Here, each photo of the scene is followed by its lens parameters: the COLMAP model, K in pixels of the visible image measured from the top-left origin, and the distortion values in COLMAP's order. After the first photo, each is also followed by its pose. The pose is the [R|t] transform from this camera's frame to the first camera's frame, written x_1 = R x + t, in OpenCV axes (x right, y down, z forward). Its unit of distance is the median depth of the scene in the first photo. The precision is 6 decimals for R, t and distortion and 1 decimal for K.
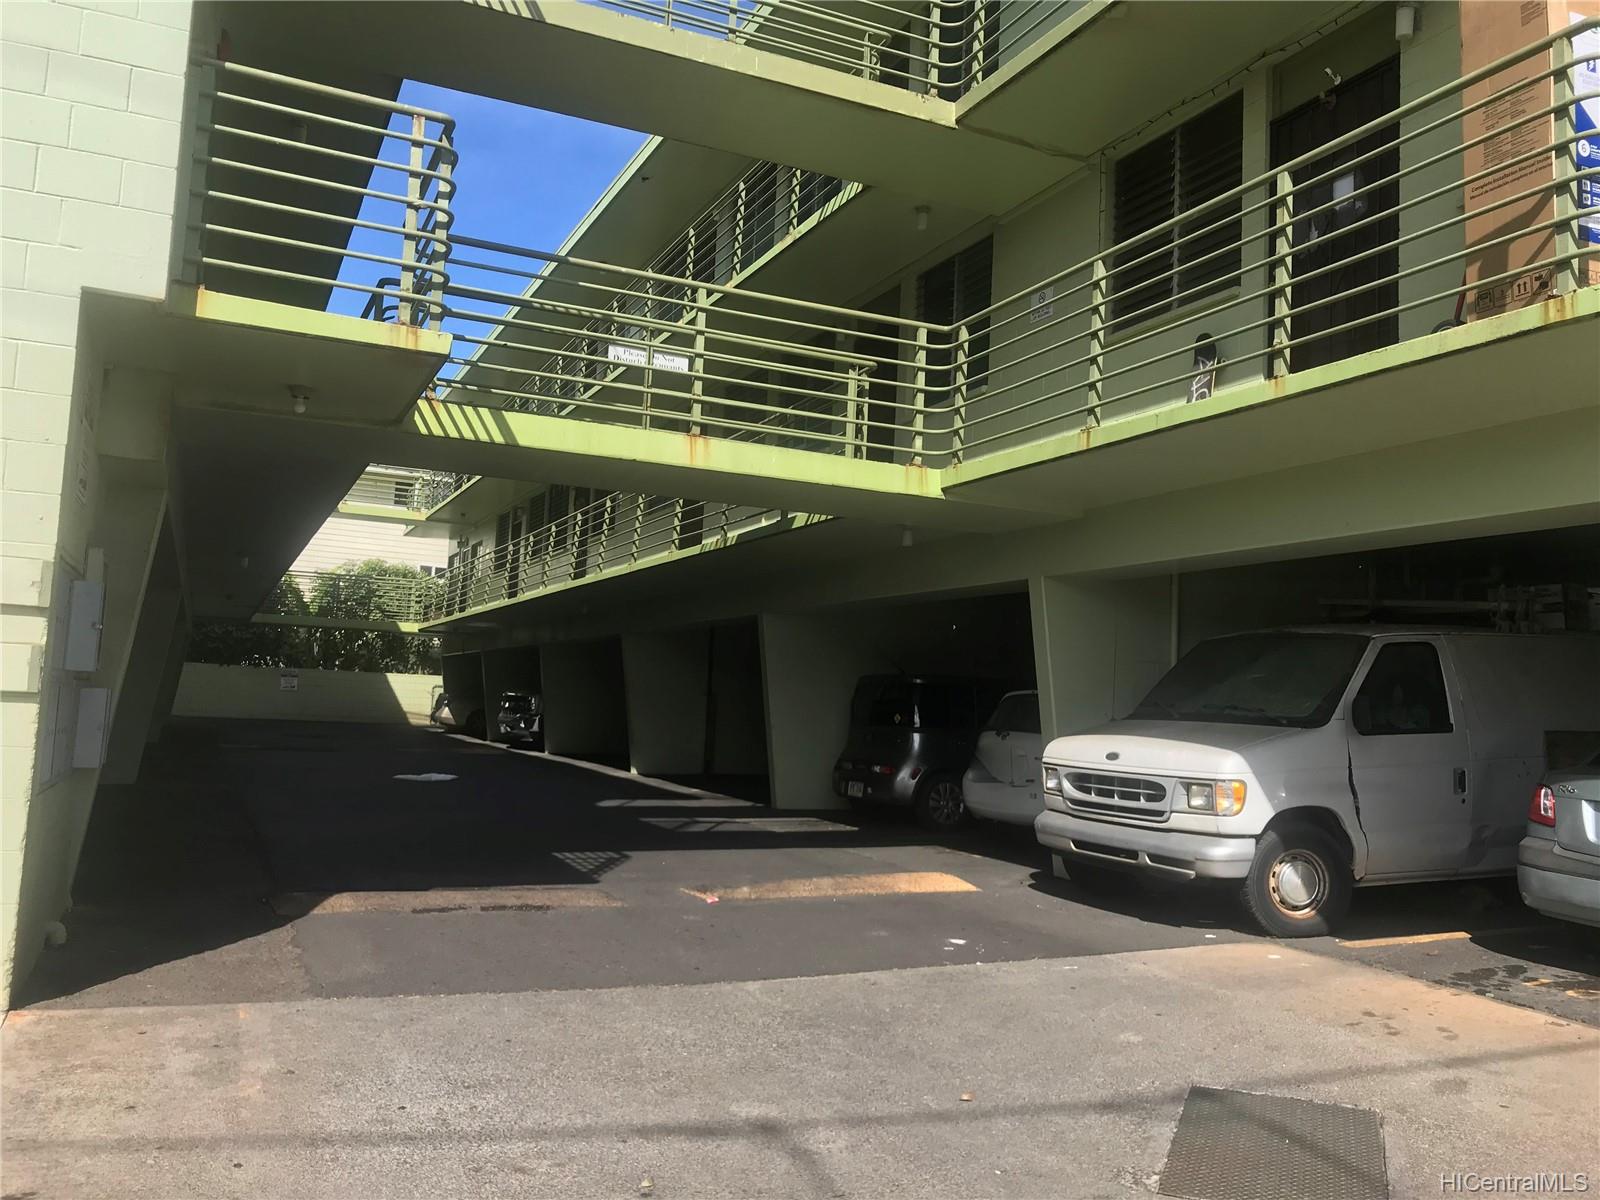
lens RADIAL K [[1302.0, 0, 800.0], [0, 1302.0, 600.0], [0, 0, 1]] dist [0.050174, 0.006666]
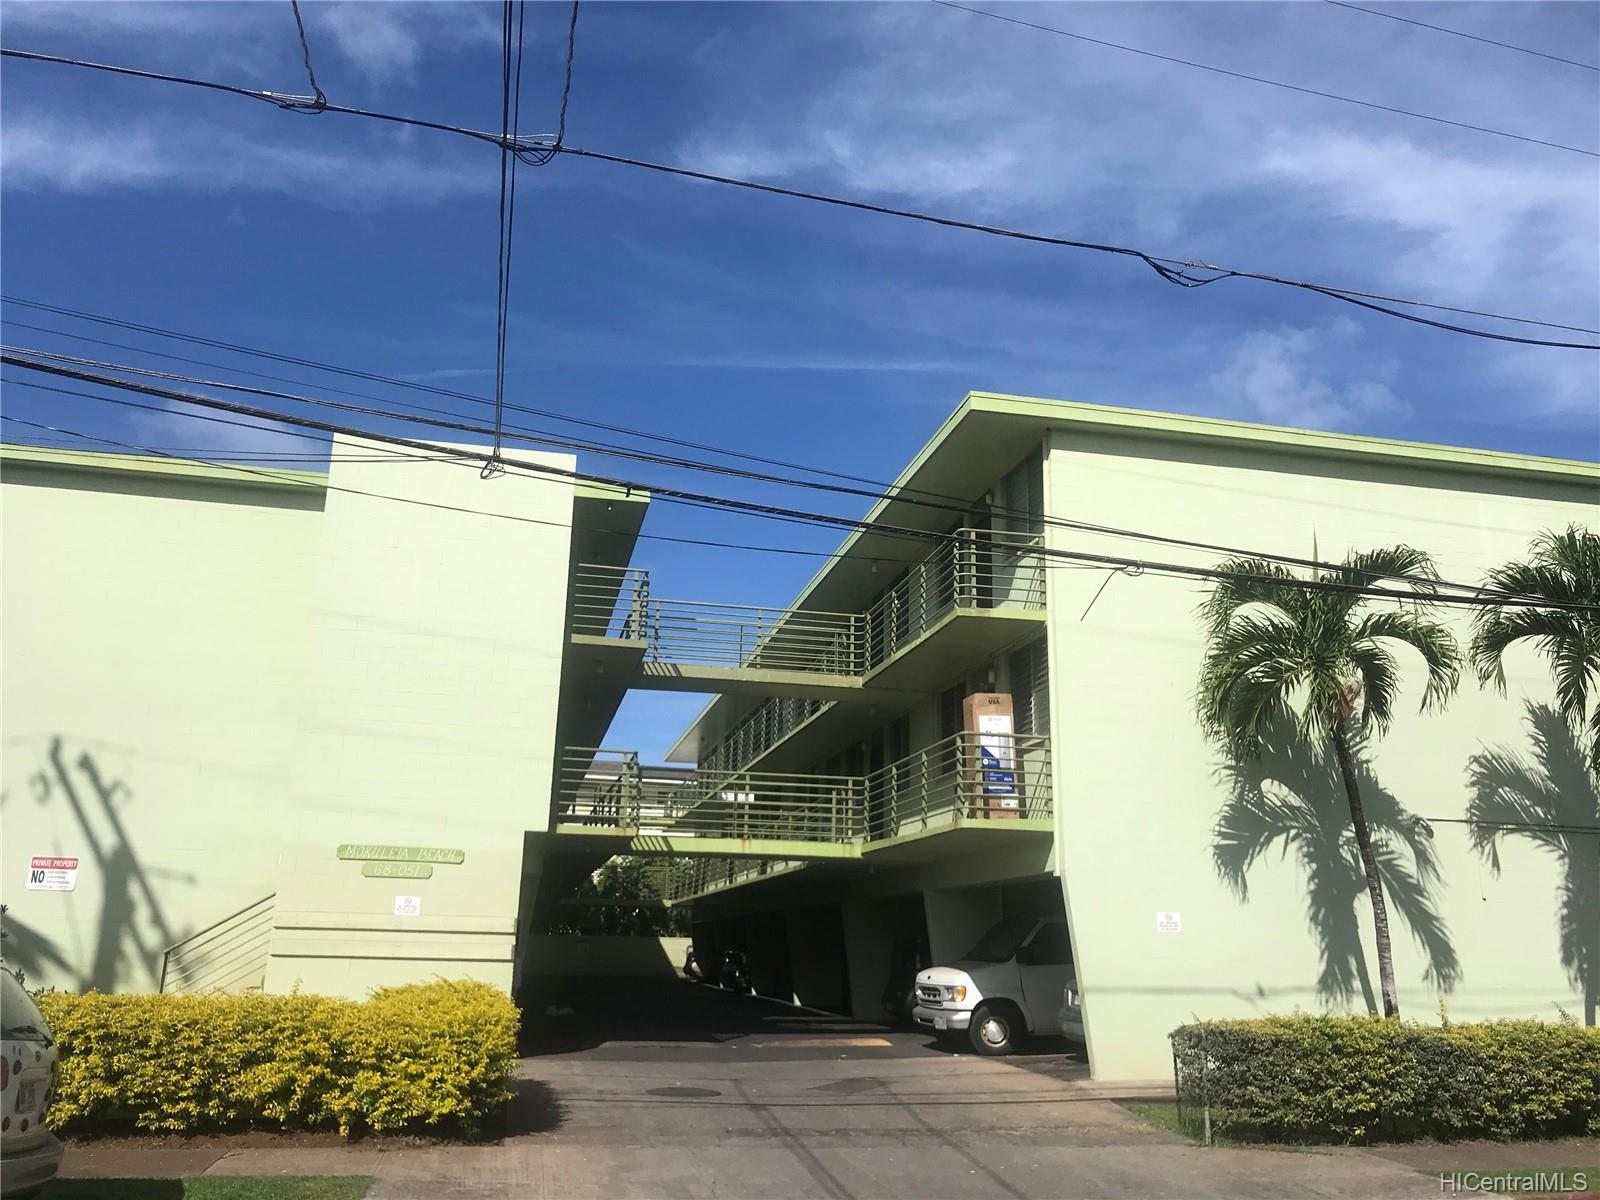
lens RADIAL K [[1302.0, 0, 800.0], [0, 1302.0, 600.0], [0, 0, 1]] dist [0.050174, 0.006666]
pose [[0.976872, -0.078238, -0.198998, 0.572022], [0.040137, 0.981207, -0.188740, -0.111408], [0.210025, 0.176387, 0.961653, -1.454660]]
